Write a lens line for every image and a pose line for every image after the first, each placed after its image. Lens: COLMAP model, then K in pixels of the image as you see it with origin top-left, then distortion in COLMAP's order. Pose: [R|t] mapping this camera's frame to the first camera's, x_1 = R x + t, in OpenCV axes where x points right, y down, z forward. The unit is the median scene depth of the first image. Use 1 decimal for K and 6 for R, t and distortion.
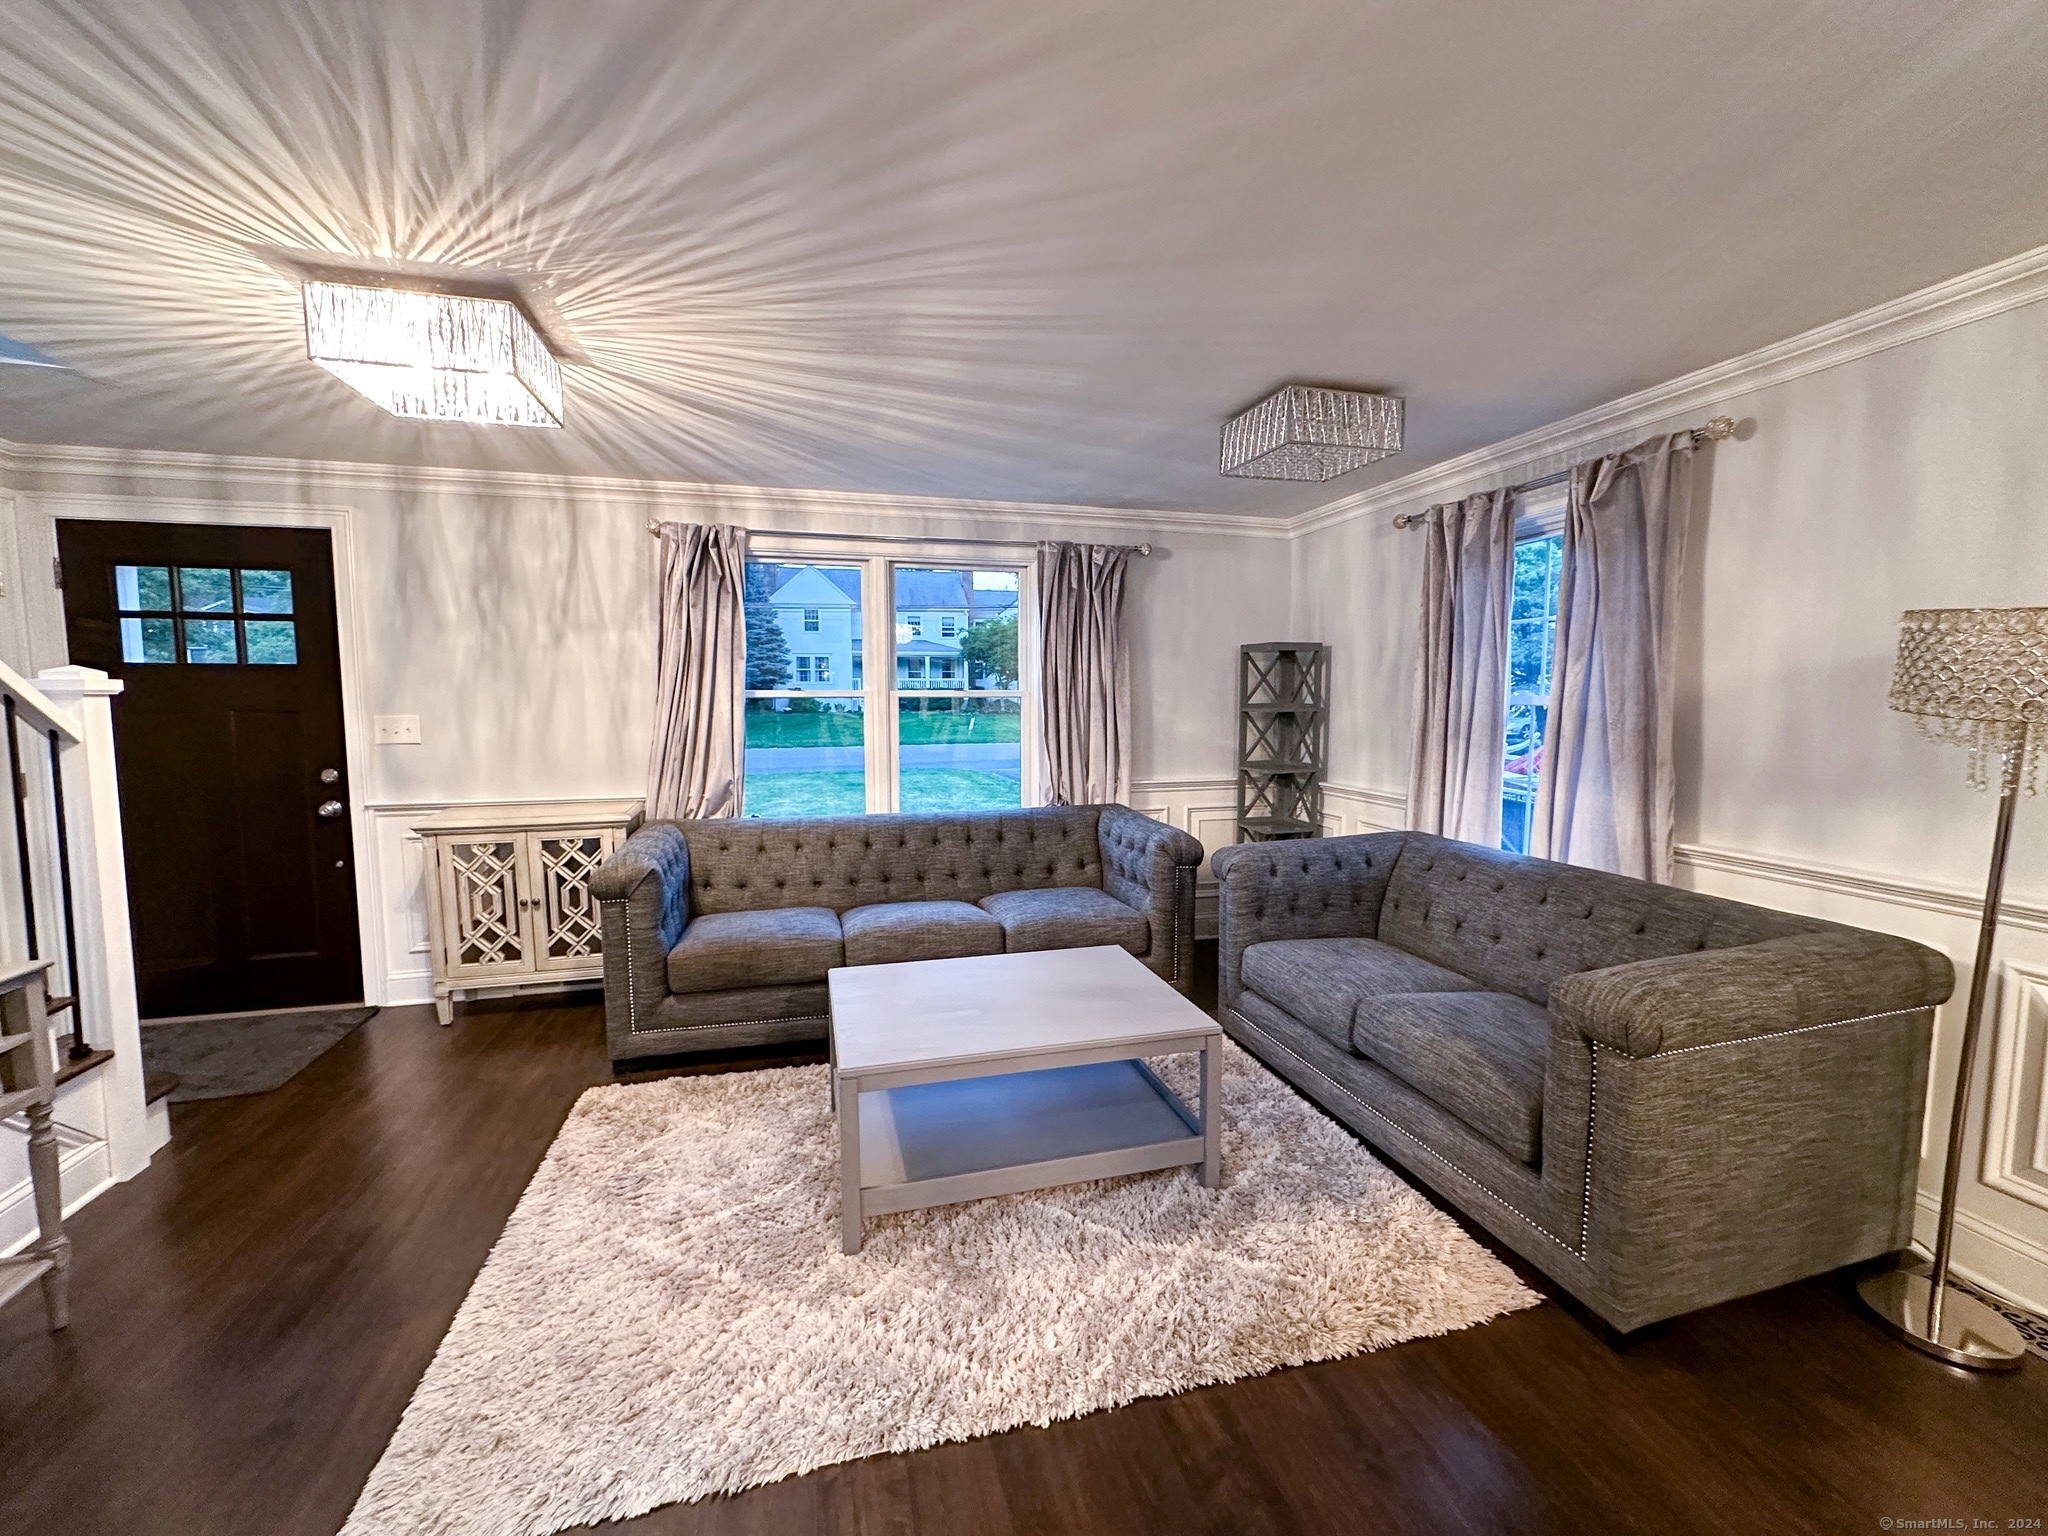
lens RADIAL K [[826.2, 0, 1020.4], [0, 826.2, 775.9], [0, 0, 1]] dist [0.007369, -0.000151]
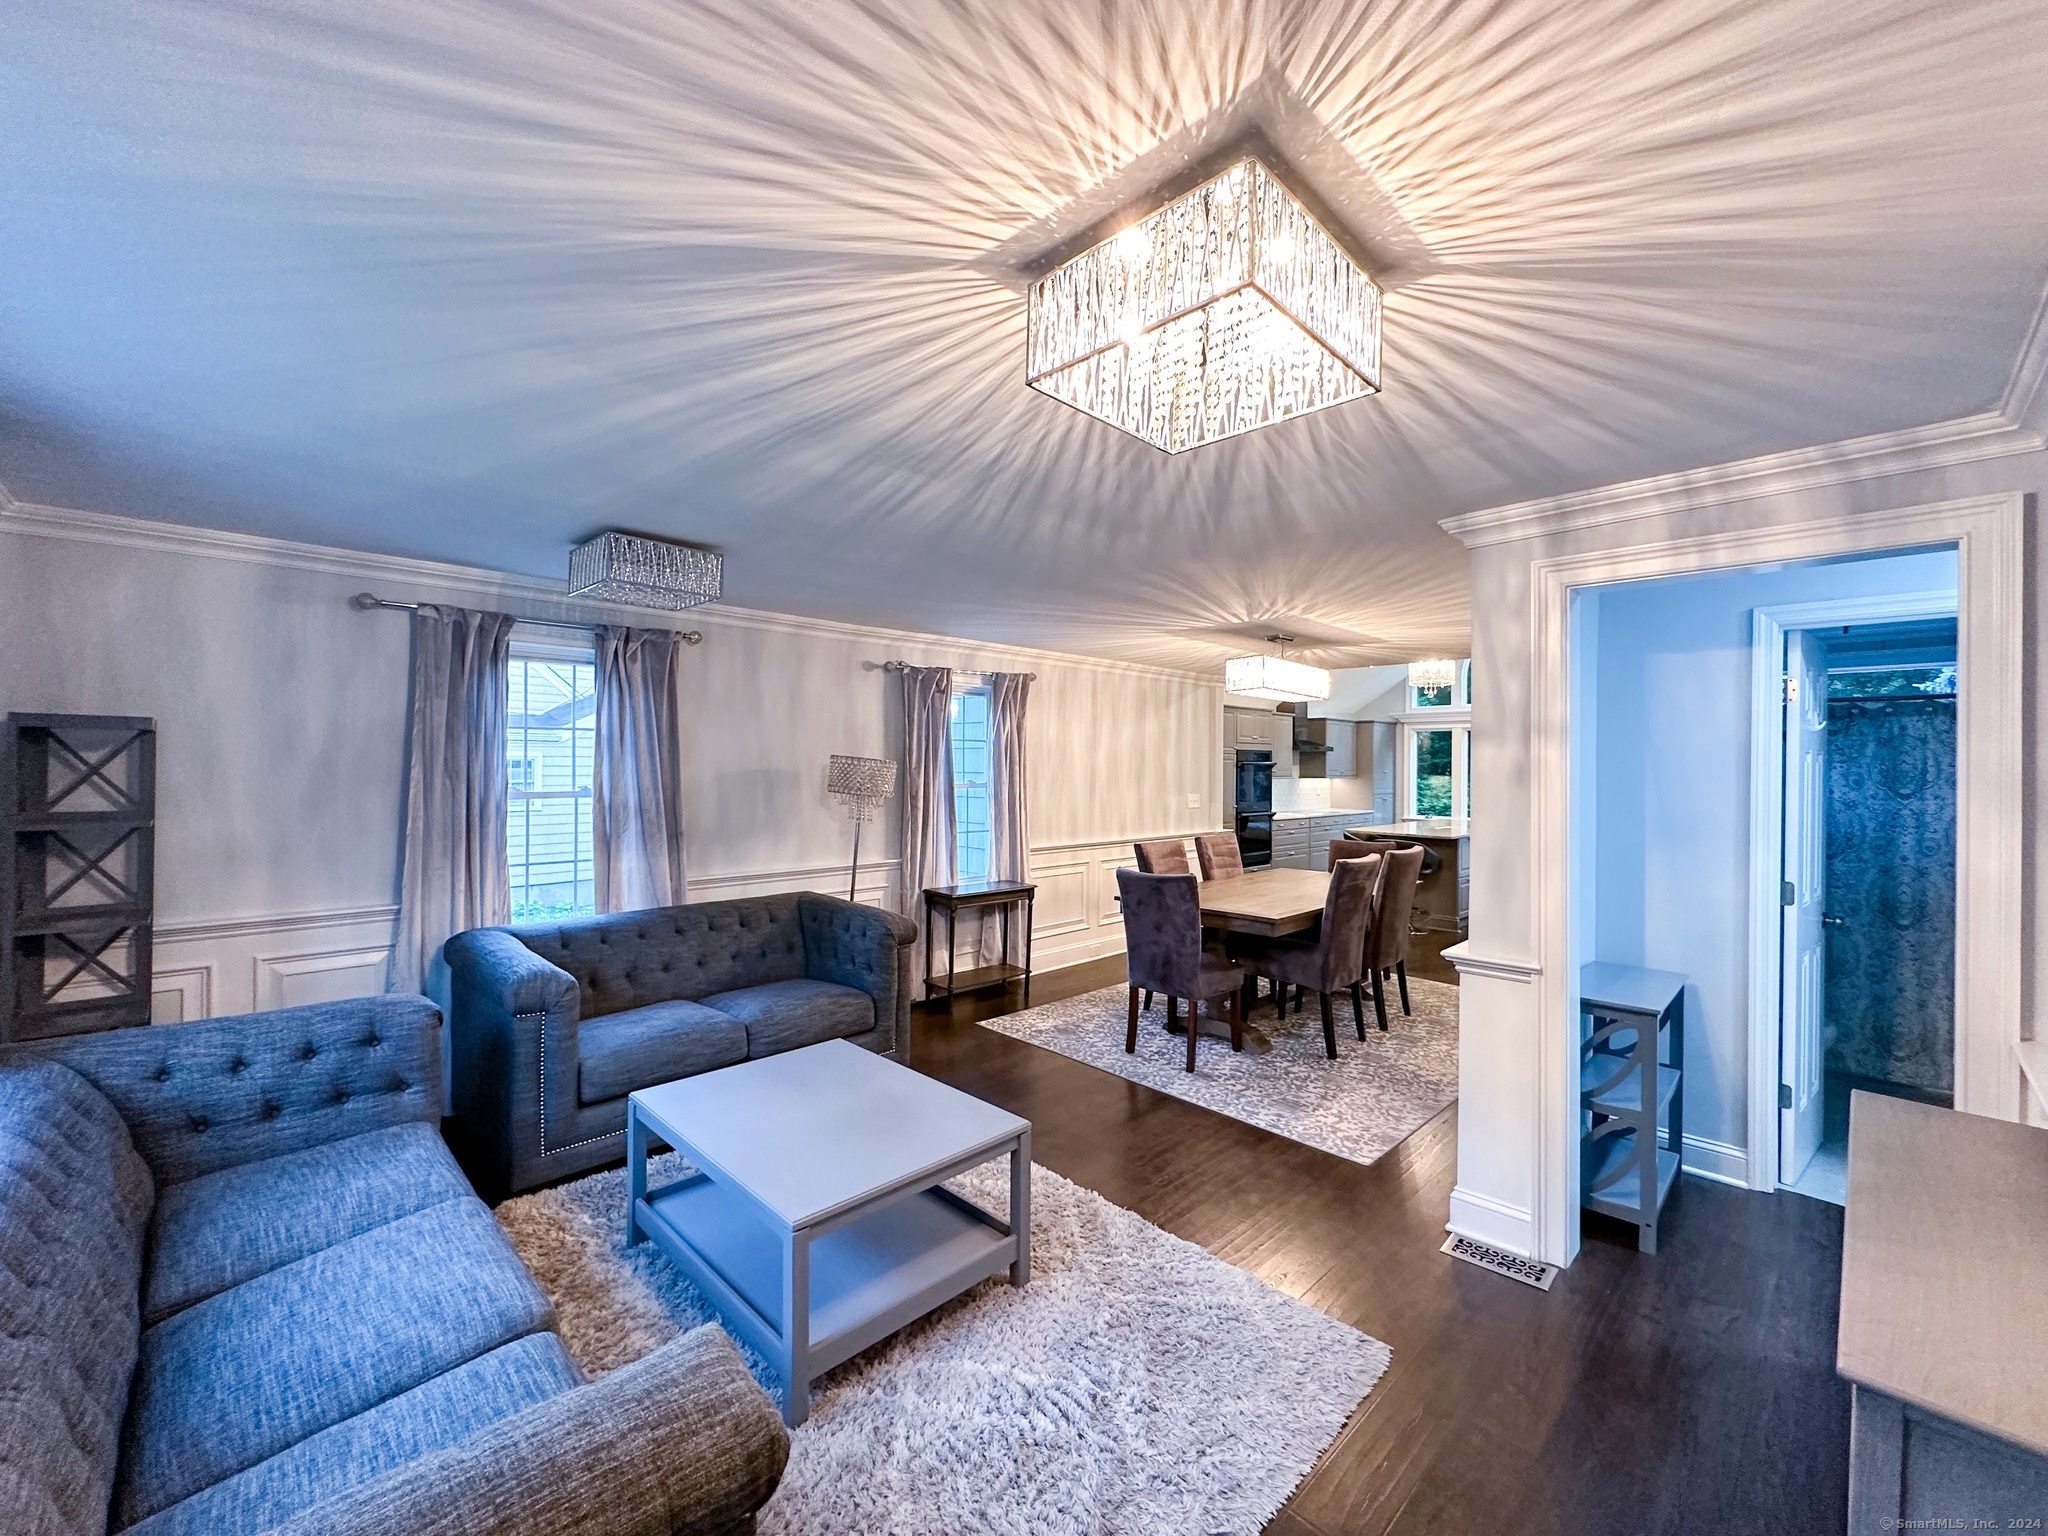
lens RADIAL K [[840.2, 0, 1021.7], [0, 840.2, 765.9], [0, 0, 1]] dist [-0.003506, 0.000285]
pose [[-0.501221, -0.001964, 0.865317, -0.700214], [0.078582, 0.995762, 0.047777, -0.119191], [-0.861744, 0.091945, -0.498942, 0.873729]]
